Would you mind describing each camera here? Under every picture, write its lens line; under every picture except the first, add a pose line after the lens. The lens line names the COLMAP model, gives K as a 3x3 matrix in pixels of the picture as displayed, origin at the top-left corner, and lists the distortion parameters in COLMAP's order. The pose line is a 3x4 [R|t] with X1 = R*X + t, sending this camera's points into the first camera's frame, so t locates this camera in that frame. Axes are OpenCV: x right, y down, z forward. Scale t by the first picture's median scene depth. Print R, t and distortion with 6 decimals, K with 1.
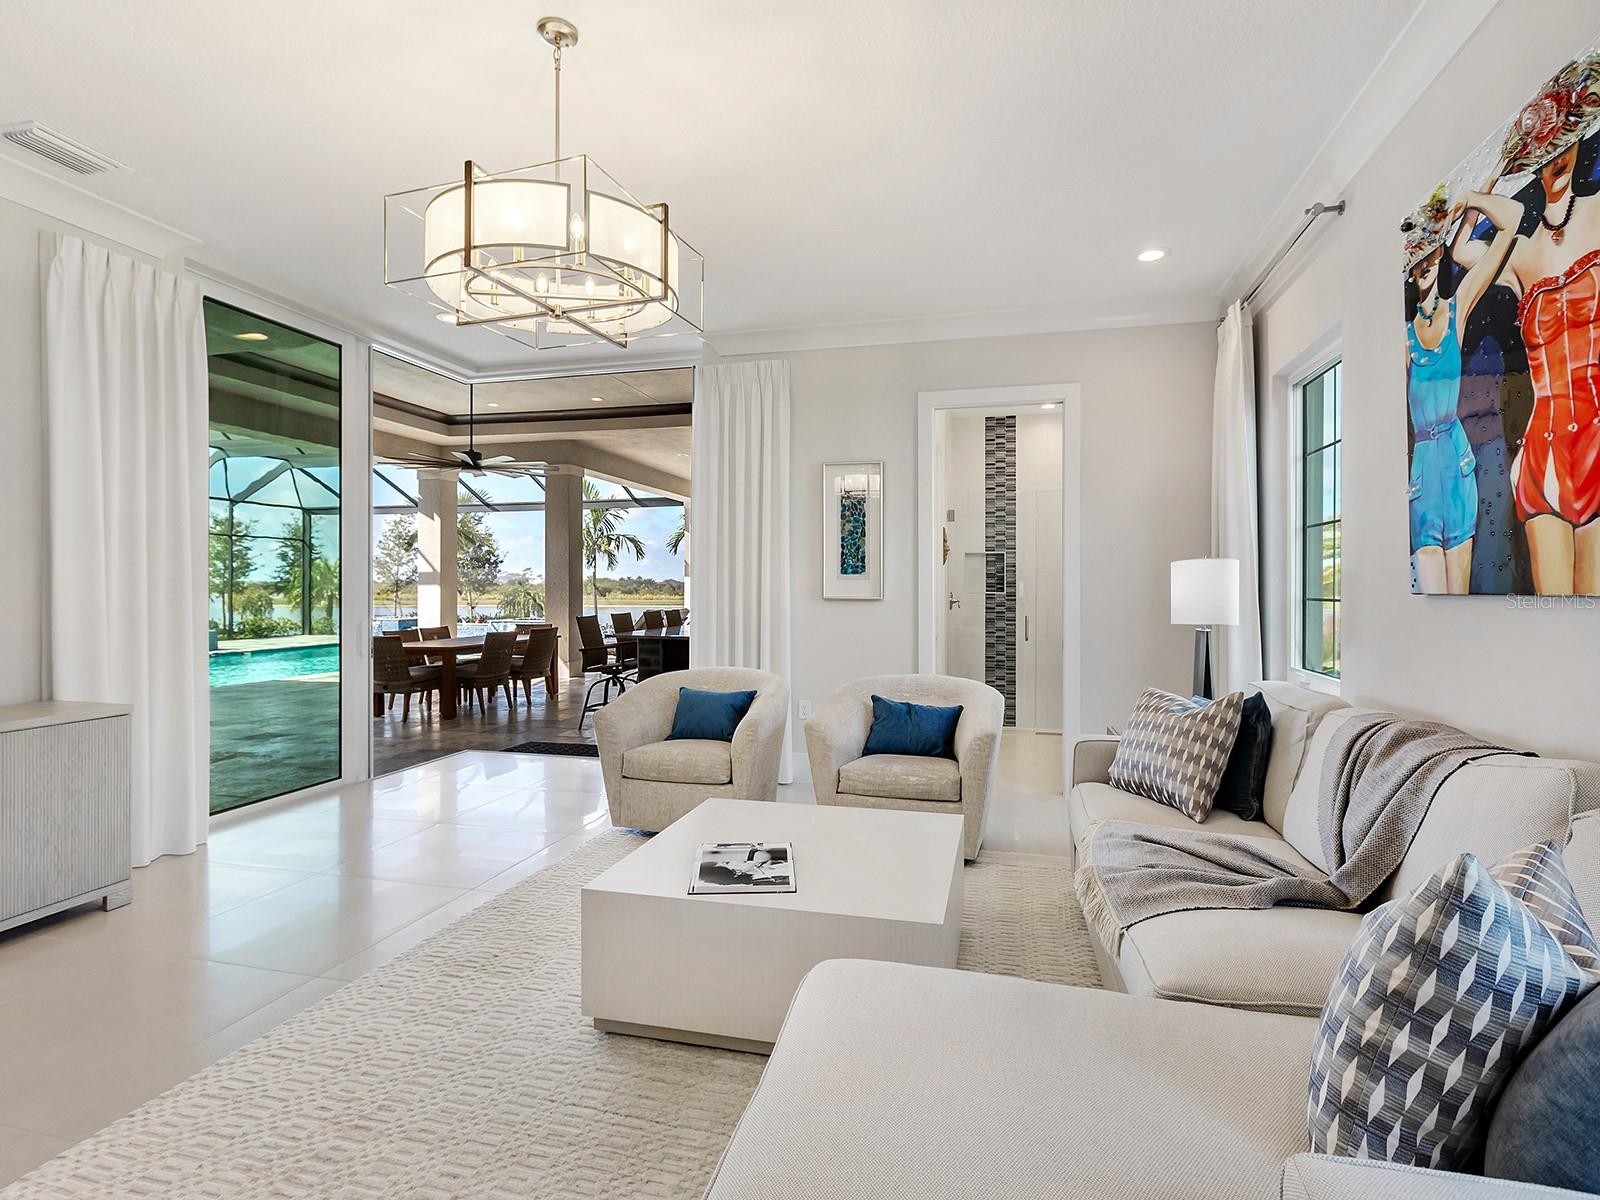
lens RADIAL K [[809.0, 0, 815.4], [0, 809.0, 595.8], [0, 0, 1]] dist [0.002541, 0.000358]
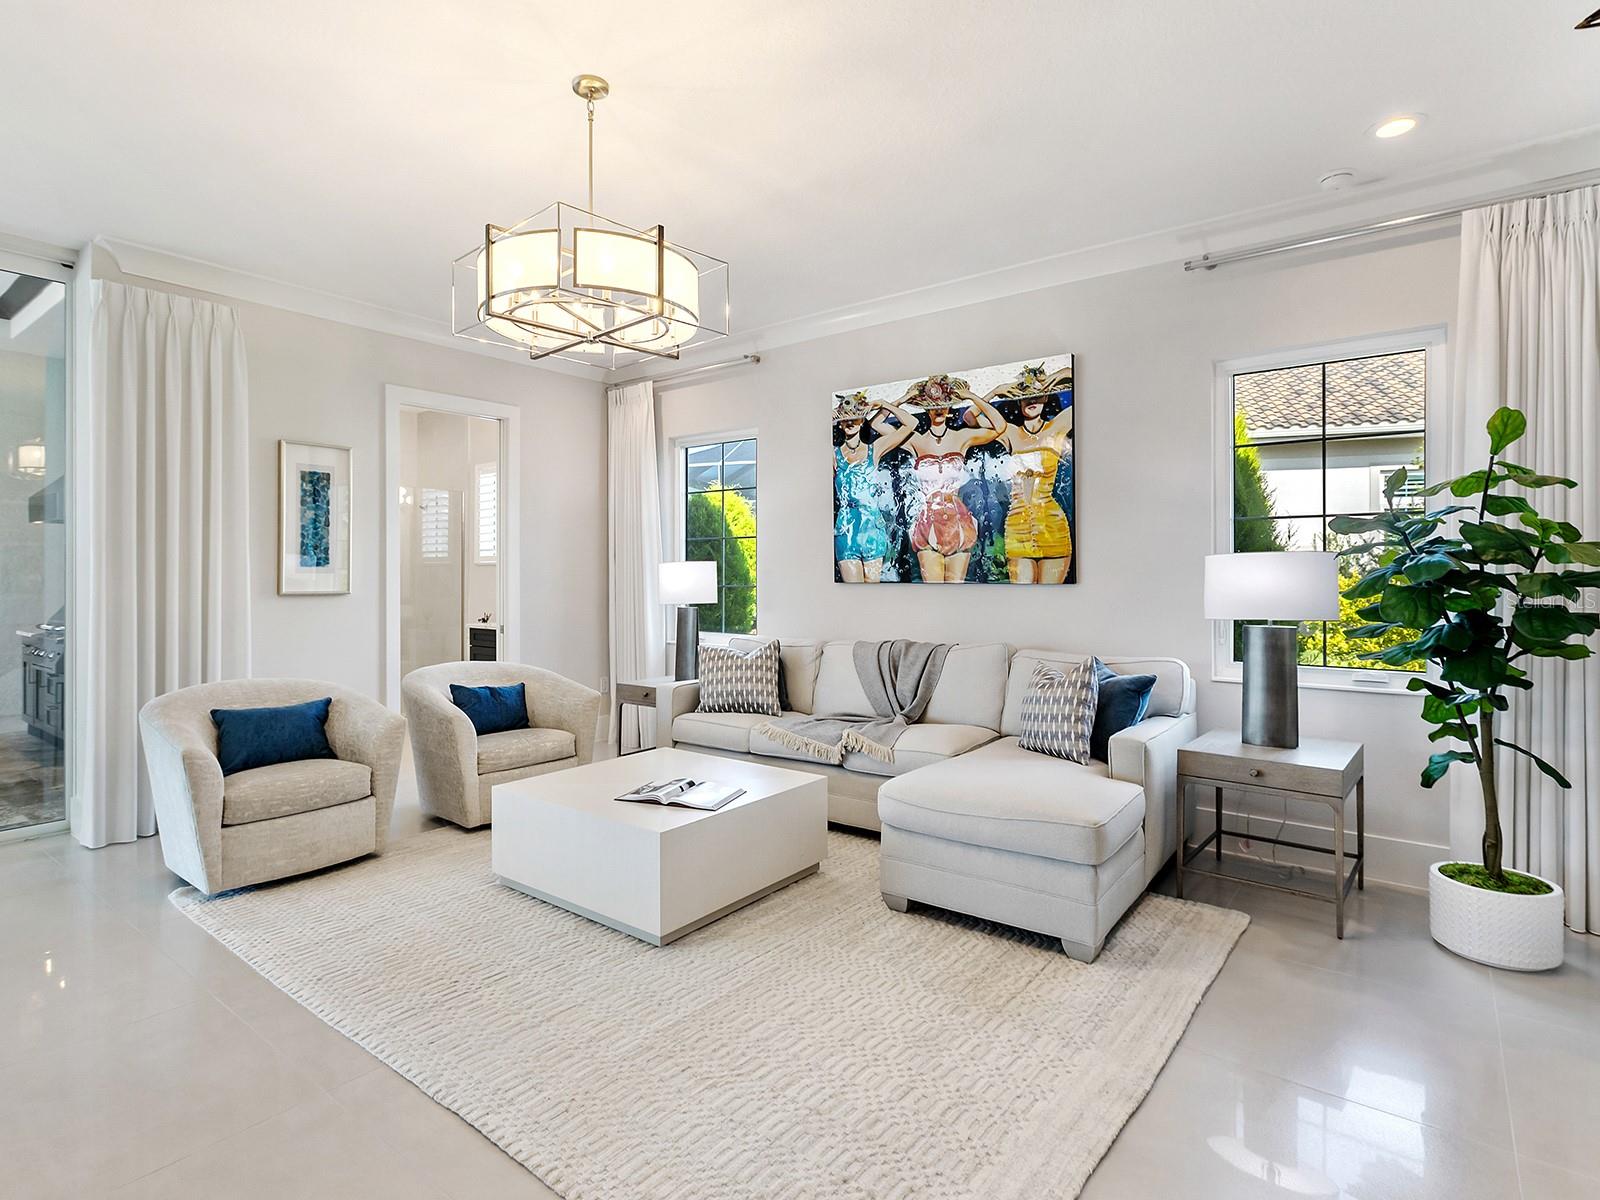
lens RADIAL K [[823.8, 0, 796.0], [0, 823.8, 580.5], [0, 0, 1]] dist [-0.001406, 0.000407]
pose [[0.406360, -0.007681, 0.913681, -1.215135], [0.011829, 0.999925, 0.003145, -0.016009], [-0.913637, 0.009530, 0.406420, 0.279145]]
